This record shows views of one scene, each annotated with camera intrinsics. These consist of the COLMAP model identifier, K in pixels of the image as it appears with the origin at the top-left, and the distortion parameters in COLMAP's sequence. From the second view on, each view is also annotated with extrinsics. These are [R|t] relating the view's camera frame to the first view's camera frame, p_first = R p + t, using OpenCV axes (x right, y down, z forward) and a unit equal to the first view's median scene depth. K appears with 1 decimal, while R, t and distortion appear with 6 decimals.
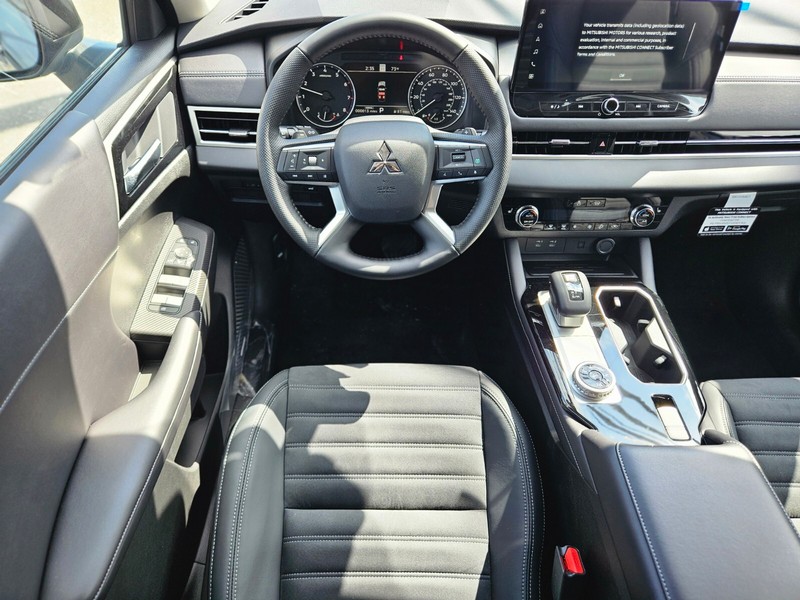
lens RADIAL K [[533.2, 0, 389.1], [0, 533.2, 311.8], [0, 0, 1]] dist [0.062749, -0.059183]
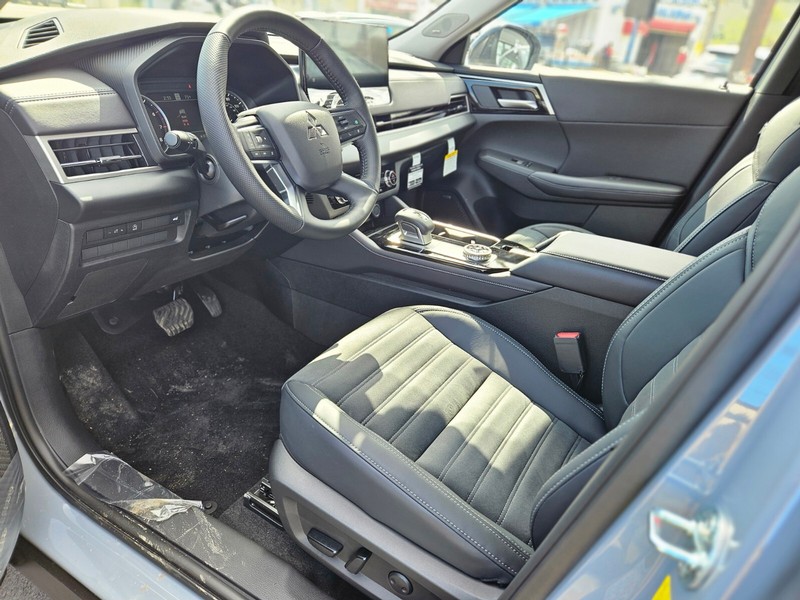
lens RADIAL K [[533.2, 0, 392.7], [0, 533.2, 311.1], [0, 0, 1]] dist [0.062749, -0.059183]
pose [[0.523622, -0.366985, 0.768858, -0.842754], [0.554424, 0.832005, 0.019542, 0.099540], [-0.646865, 0.416041, 0.639121, 0.297147]]
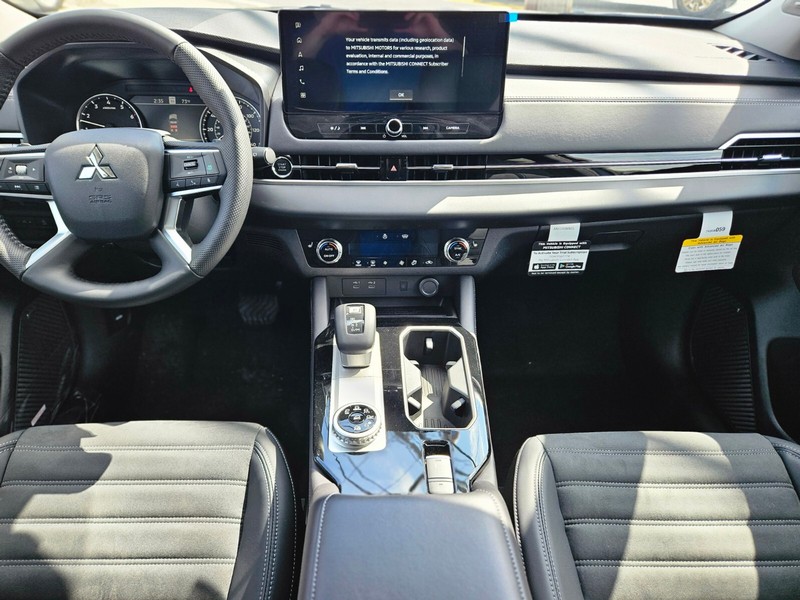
lens RADIAL K [[534.1, 0, 387.9], [0, 534.1, 313.7], [0, 0, 1]] dist [0.055241, -0.048712]
pose [[0.999914, -0.012605, 0.003664, 0.411311], [0.013075, 0.981147, -0.192819, 0.114793], [-0.001165, 0.192851, 0.981227, 0.168206]]
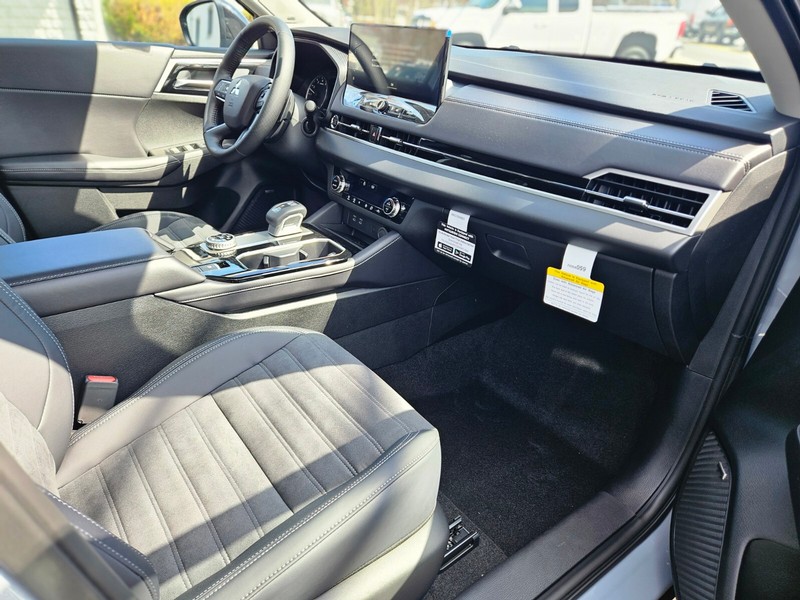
lens RADIAL K [[533.2, 0, 394.2], [0, 533.2, 309.6], [0, 0, 1]] dist [0.062749, -0.059183]
pose [[0.588844, 0.387165, -0.709483, 1.618069], [-0.592551, 0.803776, -0.053174, 0.067876], [0.549679, 0.451716, 0.702713, 0.345169]]
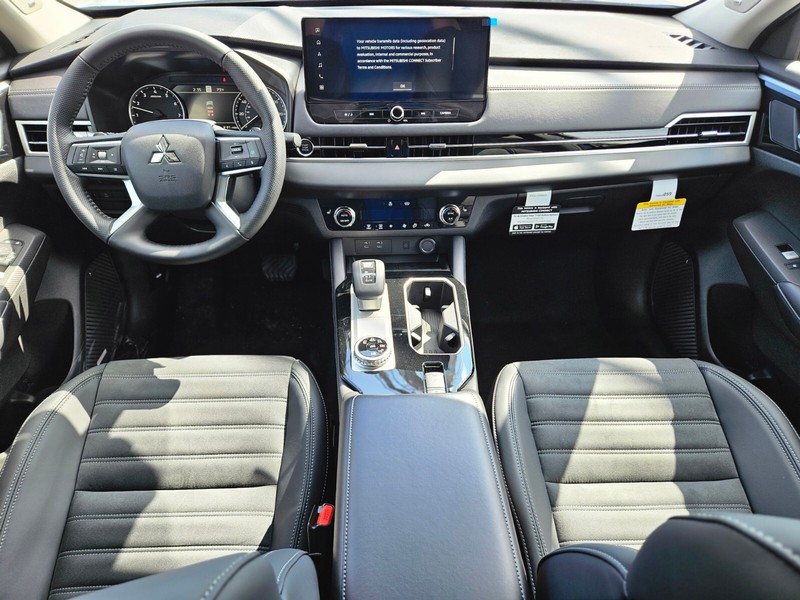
lens RADIAL K [[530.2, 0, 393.8], [0, 530.2, 310.6], [0, 0, 1]] dist [0.054432, -0.042076]
pose [[0.999565, -0.026975, 0.011935, 0.397441], [0.028260, 0.991708, -0.125368, 0.172728], [-0.008454, 0.125651, 0.992039, -0.049807]]
